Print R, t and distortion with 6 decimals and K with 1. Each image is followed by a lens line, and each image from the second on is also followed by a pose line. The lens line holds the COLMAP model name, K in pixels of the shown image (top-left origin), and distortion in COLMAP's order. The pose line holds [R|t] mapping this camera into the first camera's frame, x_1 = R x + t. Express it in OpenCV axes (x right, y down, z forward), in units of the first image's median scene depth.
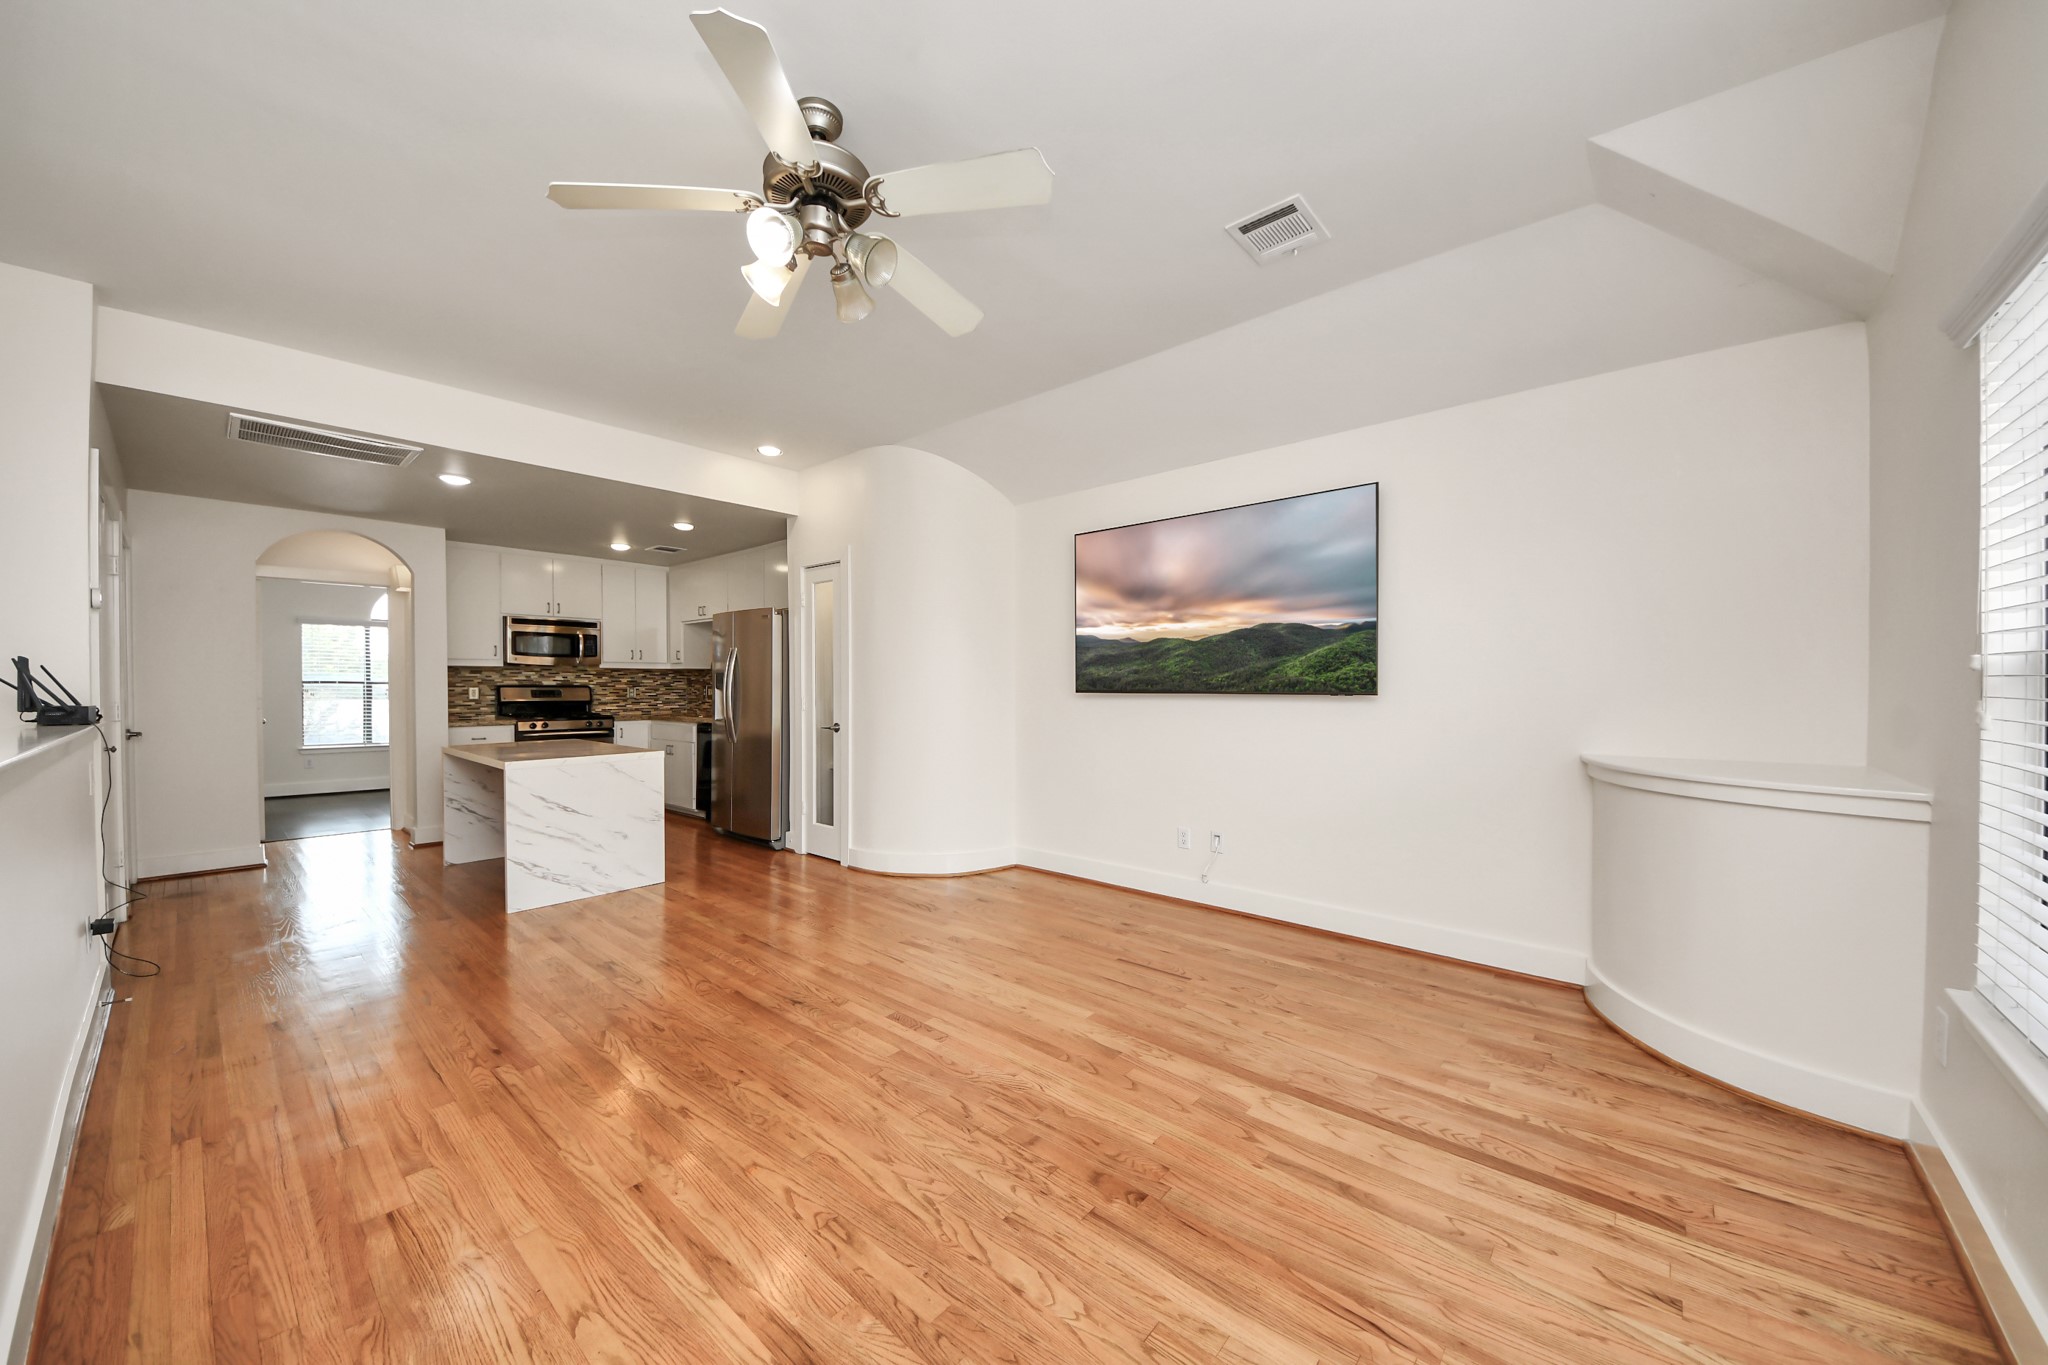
lens RADIAL K [[728.8, 0, 1015.5], [0, 728.8, 690.2], [0, 0, 1]] dist [0.028538, -0.019165]
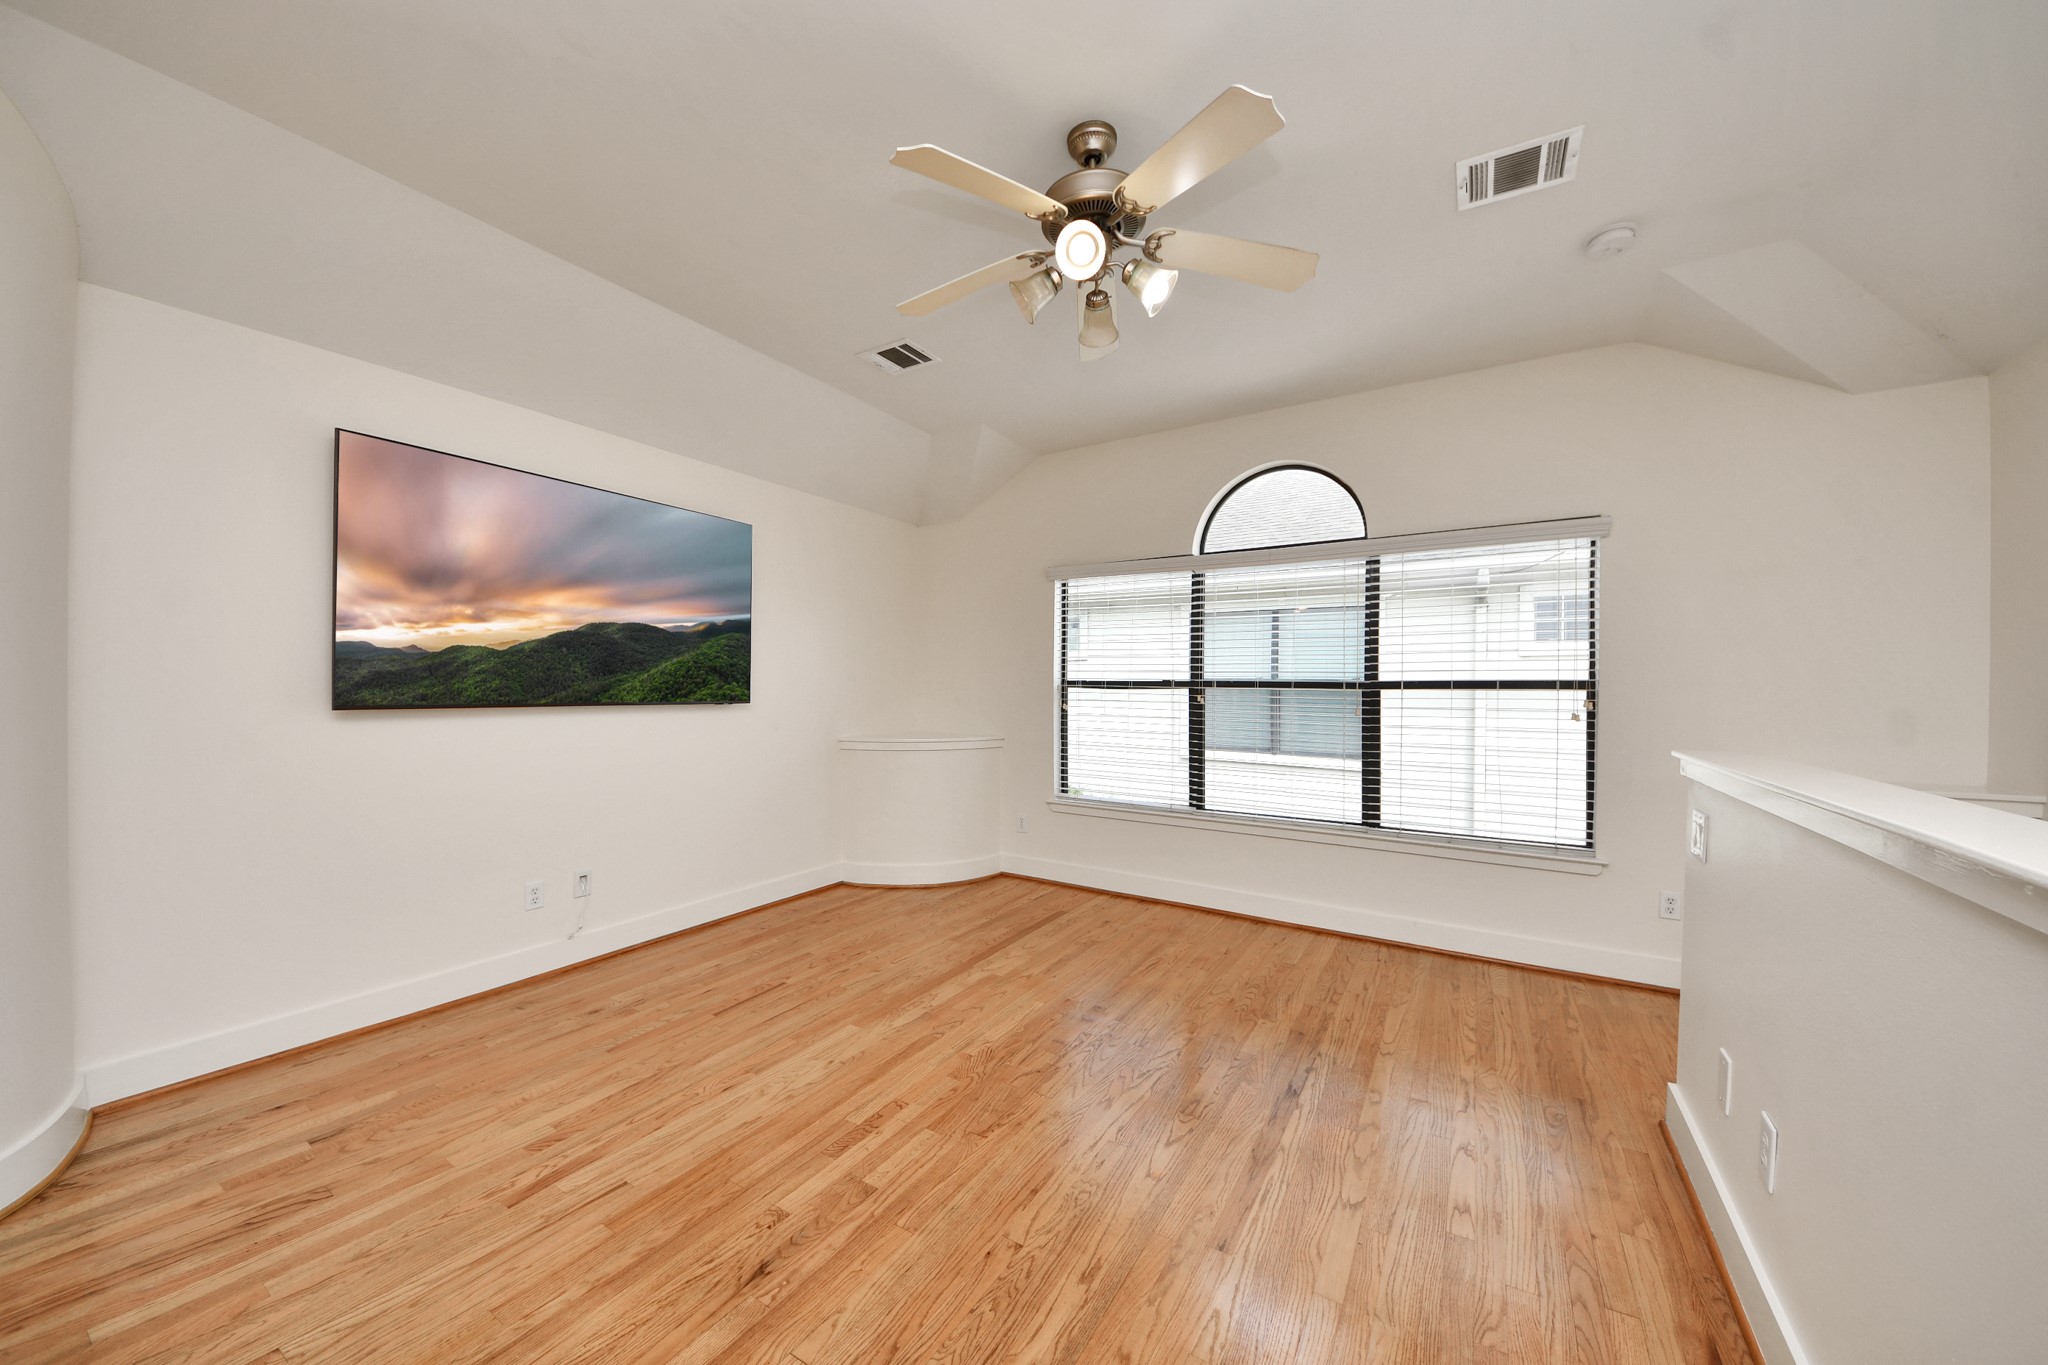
lens RADIAL K [[728.8, 0, 1015.5], [0, 728.8, 690.2], [0, 0, 1]] dist [0.028538, -0.019165]
pose [[-0.154328, -0.004170, 0.988011, -0.681652], [0.008344, 0.999950, 0.005524, -0.016926], [-0.987984, 0.009097, -0.154285, 0.684733]]
